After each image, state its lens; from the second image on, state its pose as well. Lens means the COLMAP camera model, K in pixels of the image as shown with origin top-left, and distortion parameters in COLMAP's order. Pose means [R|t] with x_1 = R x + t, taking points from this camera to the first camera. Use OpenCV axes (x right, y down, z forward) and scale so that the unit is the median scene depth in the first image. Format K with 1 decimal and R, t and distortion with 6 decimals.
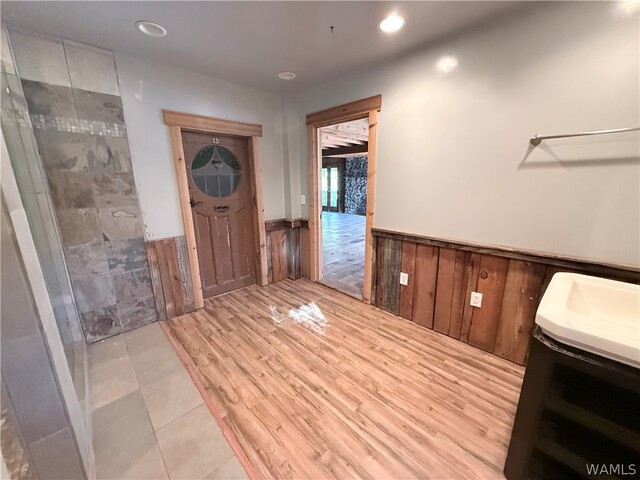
lens RADIAL K [[254.0, 0, 321.2], [0, 254.0, 238.0], [0, 0, 1]] dist [-0.008293, 0.000276]
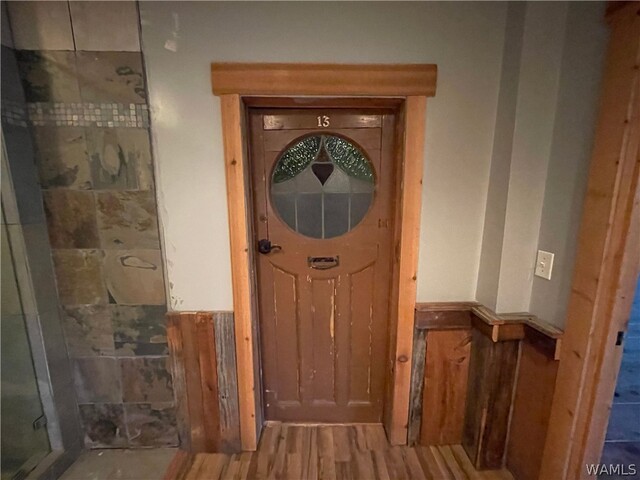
lens RADIAL K [[259.9, 0, 316.7], [0, 259.9, 237.9], [0, 0, 1]] dist [-0.004458, 0.000156]
pose [[0.726196, 0.116782, -0.677497, -0.098278], [-0.155538, 0.987824, 0.003555, -0.219726], [0.669662, 0.102795, 0.735517, 0.855318]]
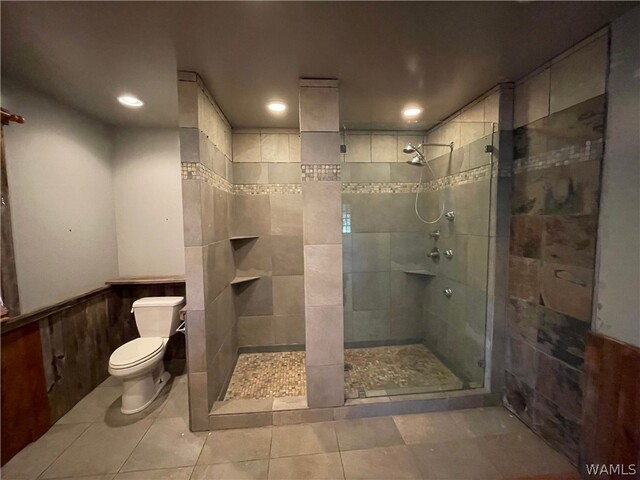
lens RADIAL K [[259.9, 0, 315.4], [0, 259.9, 240.3], [0, 0, 1]] dist [-0.004458, 0.000156]
pose [[-0.634248, 0.076409, -0.769345, 0.150341], [-0.149958, 0.964048, 0.219371, -0.240504], [0.758447, 0.254505, -0.599988, 0.901951]]
